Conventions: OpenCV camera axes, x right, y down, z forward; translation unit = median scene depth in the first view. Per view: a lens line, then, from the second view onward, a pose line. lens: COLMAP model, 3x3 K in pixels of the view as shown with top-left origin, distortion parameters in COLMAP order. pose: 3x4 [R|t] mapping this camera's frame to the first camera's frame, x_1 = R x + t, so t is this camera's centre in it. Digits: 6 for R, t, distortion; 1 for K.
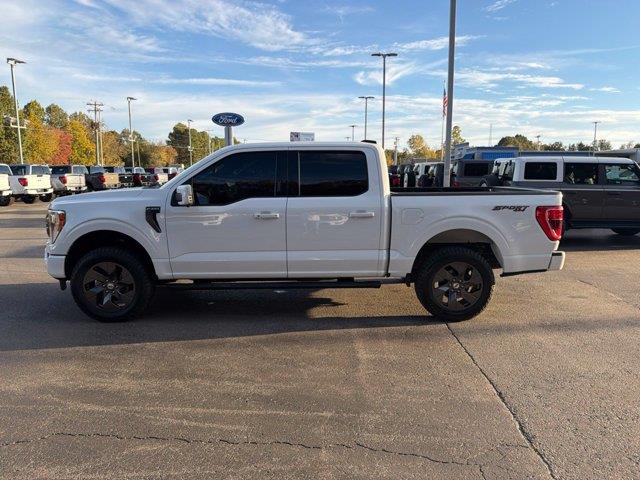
lens RADIAL K [[449.7, 0, 320.0], [0, 449.7, 240.0], [0, 0, 1]] dist [0.035590, -0.049527]
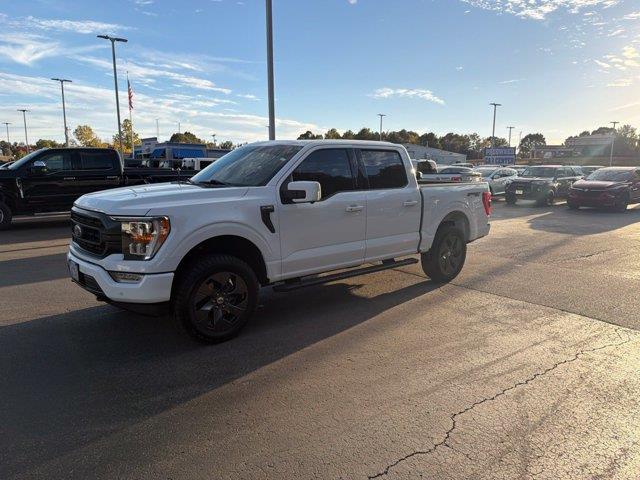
lens RADIAL K [[449.7, 0, 320.0], [0, 449.7, 240.0], [0, 0, 1]] dist [0.035590, -0.049527]
pose [[0.775990, -0.097267, 0.623200, -0.837824], [0.091131, 0.994961, 0.041817, -0.030811], [-0.624127, 0.024343, 0.780944, 0.205797]]
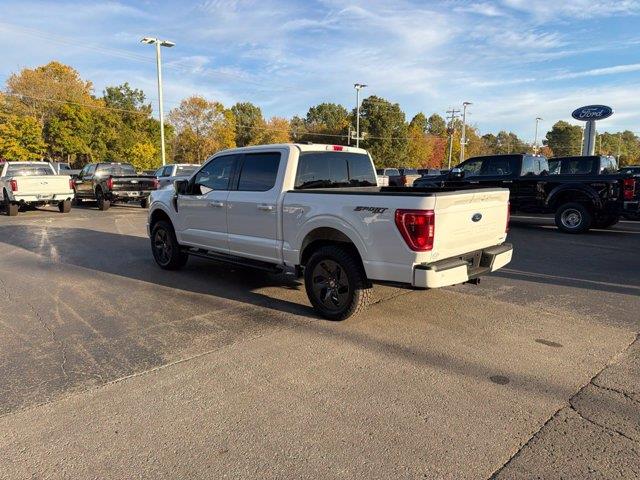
lens RADIAL K [[449.7, 0, 320.0], [0, 449.7, 240.0], [0, 0, 1]] dist [0.035590, -0.049527]
pose [[0.700428, 0.100219, -0.706652, 0.989135], [-0.103235, 0.993906, 0.038631, -0.032337], [0.706218, 0.045893, 0.706506, 0.284814]]
